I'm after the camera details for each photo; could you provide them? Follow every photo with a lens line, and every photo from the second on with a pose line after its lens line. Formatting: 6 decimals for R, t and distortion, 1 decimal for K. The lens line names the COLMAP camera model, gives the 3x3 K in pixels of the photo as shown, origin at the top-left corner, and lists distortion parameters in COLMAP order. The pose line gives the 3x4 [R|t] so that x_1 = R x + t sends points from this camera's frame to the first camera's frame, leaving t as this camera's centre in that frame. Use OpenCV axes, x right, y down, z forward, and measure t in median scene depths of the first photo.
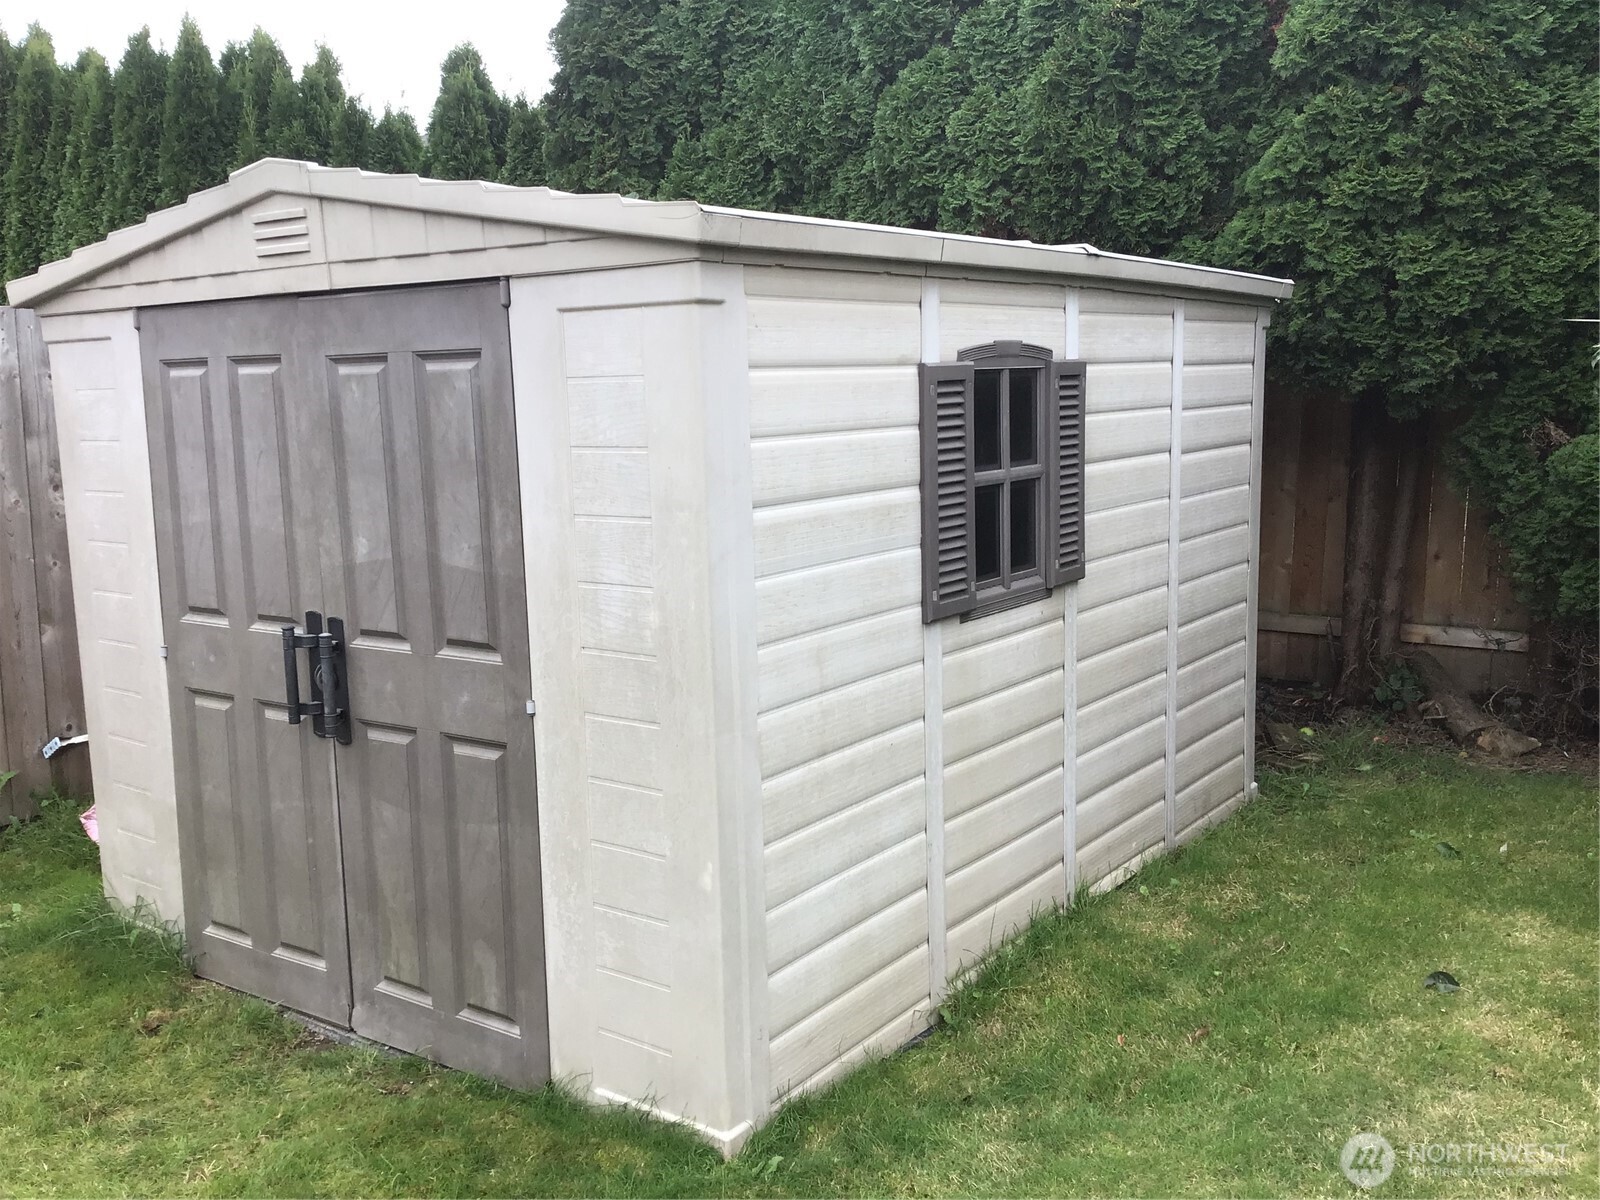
lens RADIAL K [[1440.9, 0, 791.8], [0, 1440.9, 599.8], [0, 0, 1]] dist [0.116858, -0.221265]
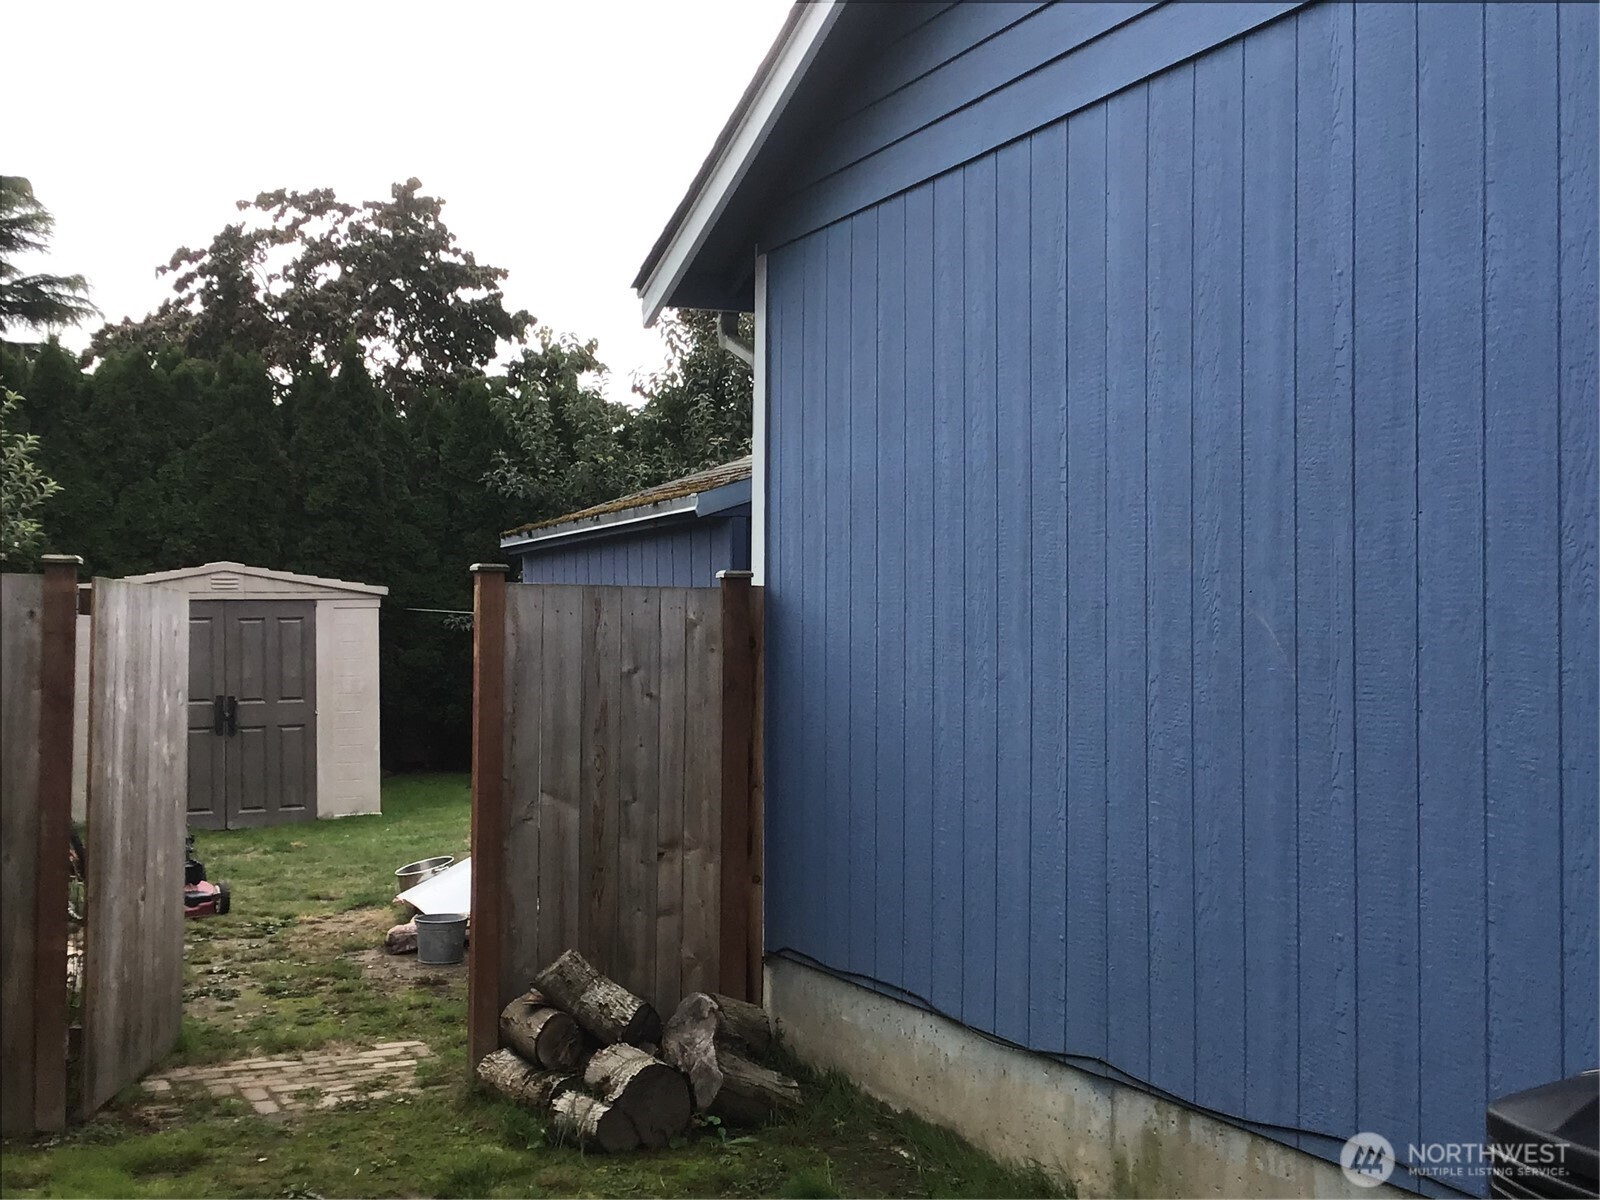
lens RADIAL K [[1440.9, 0, 791.8], [0, 1440.9, 599.8], [0, 0, 1]] dist [0.116858, -0.221265]
pose [[0.520844, 0.027010, 0.853224, -2.506549], [0.119538, 0.987343, -0.104228, 0.296535], [-0.845241, 0.156279, 0.511024, -1.818420]]
